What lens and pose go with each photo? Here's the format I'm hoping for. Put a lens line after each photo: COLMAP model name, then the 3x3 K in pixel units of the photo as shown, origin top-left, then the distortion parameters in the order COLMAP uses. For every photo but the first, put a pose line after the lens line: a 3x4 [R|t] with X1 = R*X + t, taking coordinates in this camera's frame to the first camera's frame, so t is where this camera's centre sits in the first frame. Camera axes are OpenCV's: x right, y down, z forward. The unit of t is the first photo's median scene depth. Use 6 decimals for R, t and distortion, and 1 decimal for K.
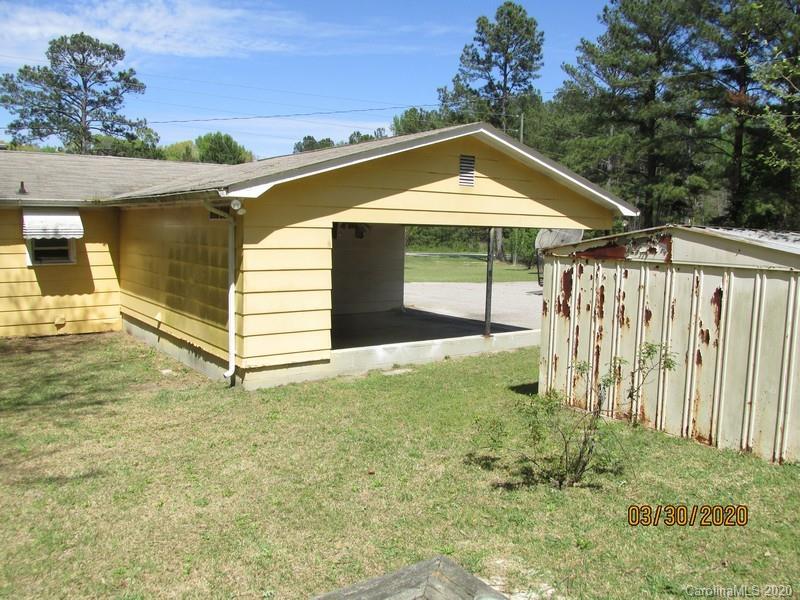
lens RADIAL K [[660.8, 0, 399.4], [0, 660.8, 301.6], [0, 0, 1]] dist [-0.011136, -0.006617]
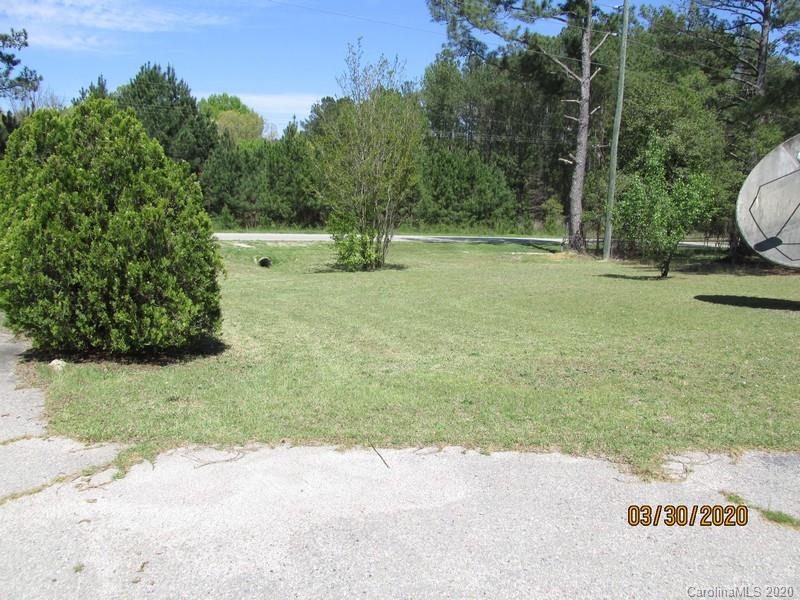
lens RADIAL K [[660.8, 0, 400.3], [0, 660.8, 298.8], [0, 0, 1]] dist [-0.011136, -0.006617]
pose [[0.997819, 0.013458, -0.064618, 0.028308], [-0.011986, 0.999661, 0.023115, -0.022696], [0.064907, -0.022291, 0.997642, 0.304514]]
